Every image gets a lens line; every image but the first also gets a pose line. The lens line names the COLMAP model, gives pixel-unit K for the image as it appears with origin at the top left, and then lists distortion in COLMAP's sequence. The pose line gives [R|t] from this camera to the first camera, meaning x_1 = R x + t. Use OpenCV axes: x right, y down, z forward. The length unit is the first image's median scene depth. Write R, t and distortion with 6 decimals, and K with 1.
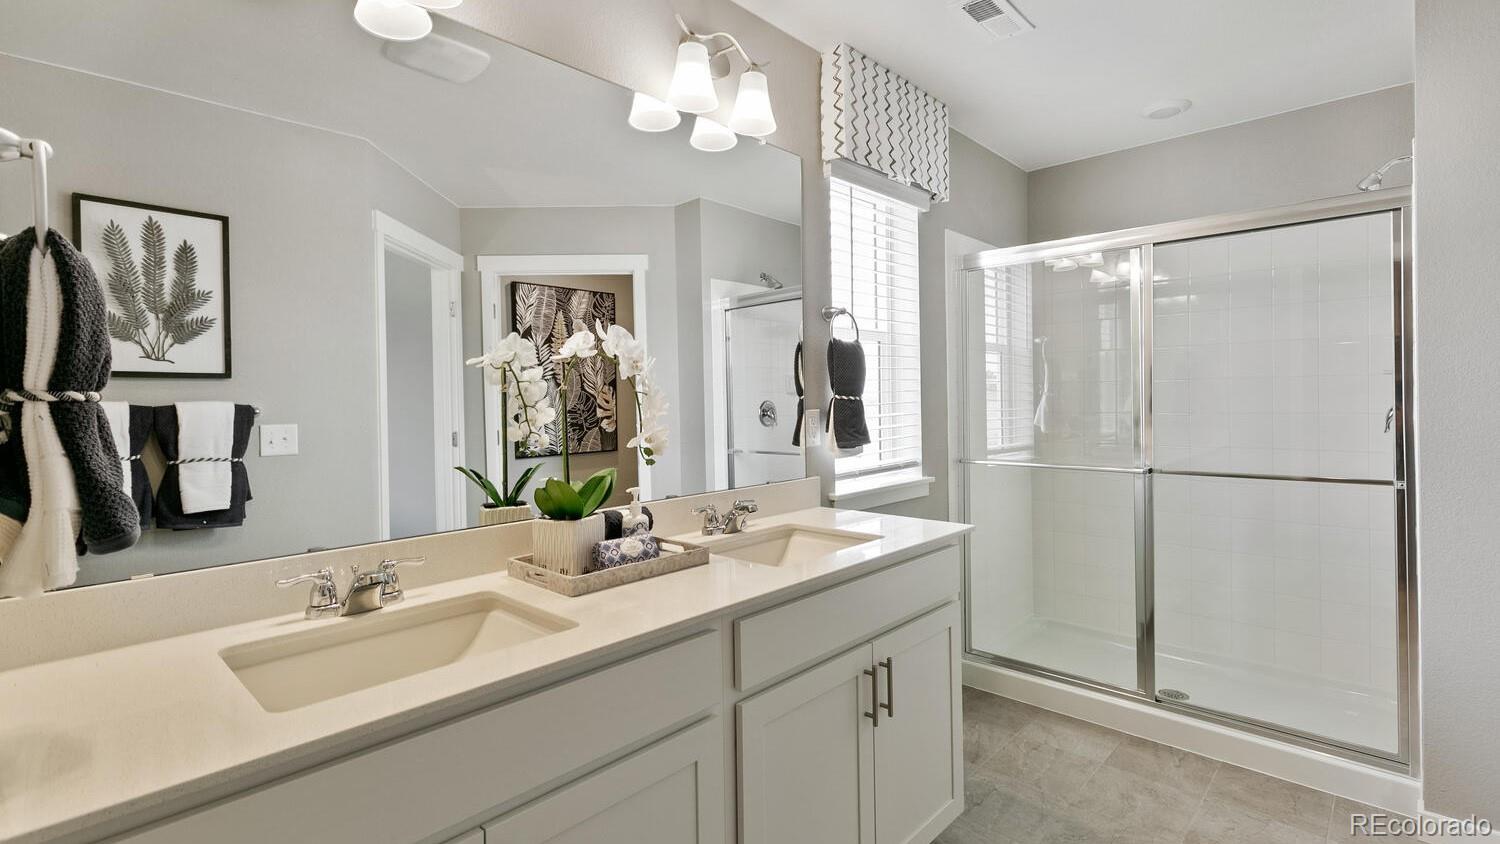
lens RADIAL K [[690.8, 0, 786.0], [0, 690.8, 404.5], [0, 0, 1]] dist [0.002635, 0.000008]
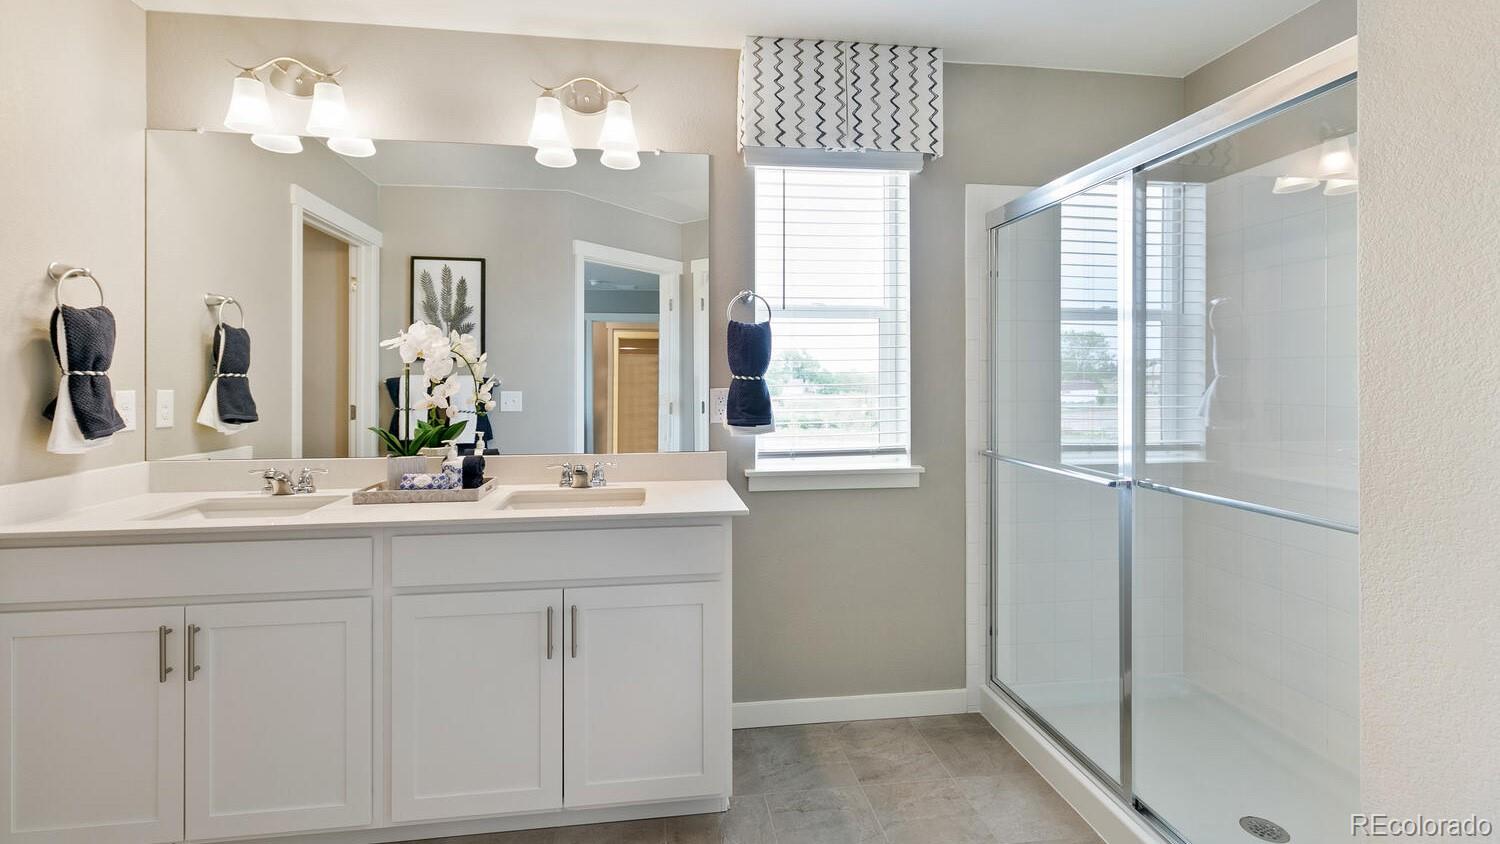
lens RADIAL K [[690.8, 0, 755.0], [0, 690.8, 378.6], [0, 0, 1]] dist [0.002635, 0.000008]
pose [[0.767253, 0.011598, -0.641239, 0.709956], [-0.014165, 0.999899, 0.001137, -0.008868], [0.641188, 0.008211, 0.767340, 0.199226]]
